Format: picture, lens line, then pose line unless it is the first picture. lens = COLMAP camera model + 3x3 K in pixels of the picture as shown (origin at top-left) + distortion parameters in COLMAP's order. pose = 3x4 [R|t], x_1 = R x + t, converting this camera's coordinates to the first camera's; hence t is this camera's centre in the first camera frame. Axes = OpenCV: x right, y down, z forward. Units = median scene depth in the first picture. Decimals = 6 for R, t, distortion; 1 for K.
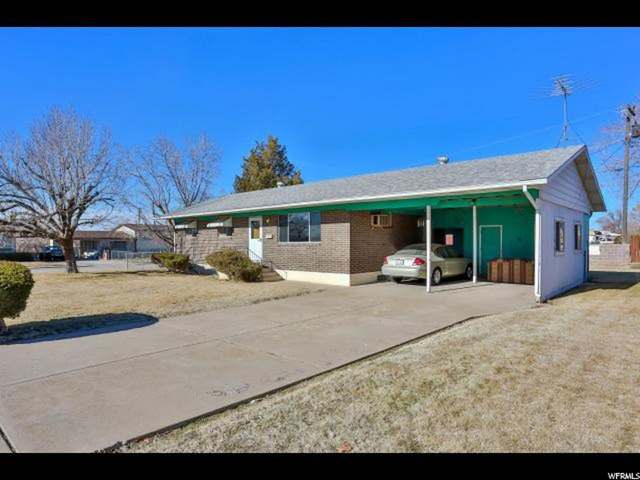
lens RADIAL K [[380.3, 0, 320.0], [0, 380.3, 240.0], [0, 0, 1]] dist [0.001085, 0.000100]
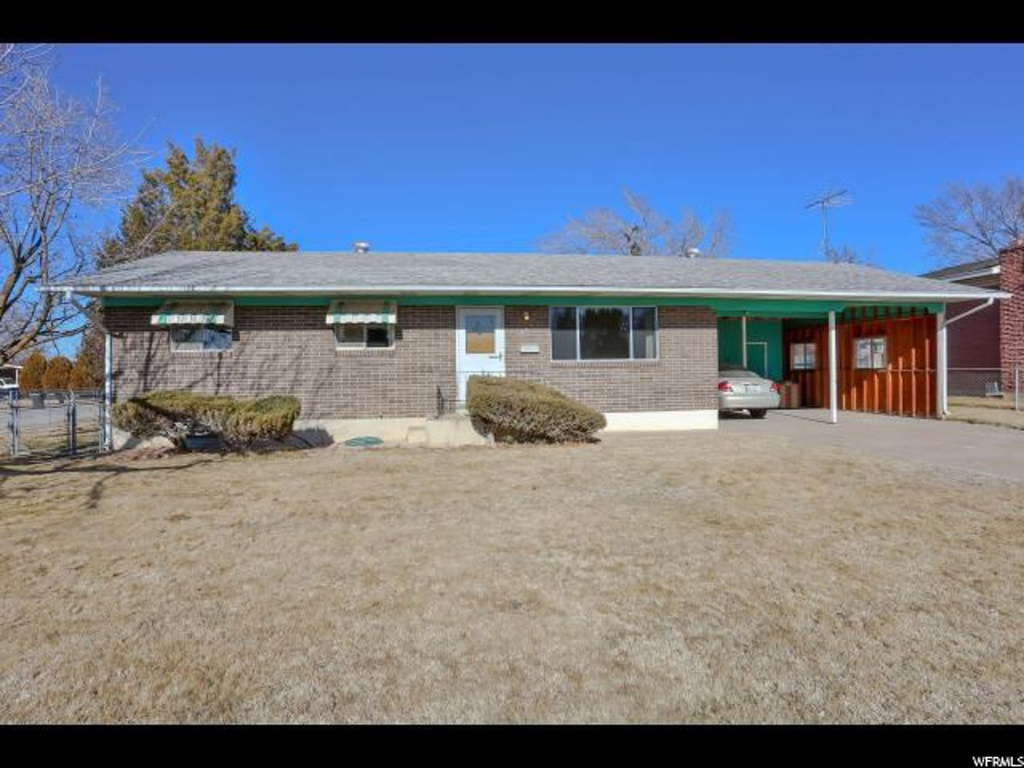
lens RADIAL K [[562.5, 0, 512.0], [0, 562.5, 384.0], [0, 0, 1]] dist [-0.001423, 0.000892]
pose [[0.631871, -0.016931, 0.774889, -0.730386], [0.006756, 0.999844, 0.016337, 0.025452], [-0.775045, -0.005088, 0.631886, 0.554088]]
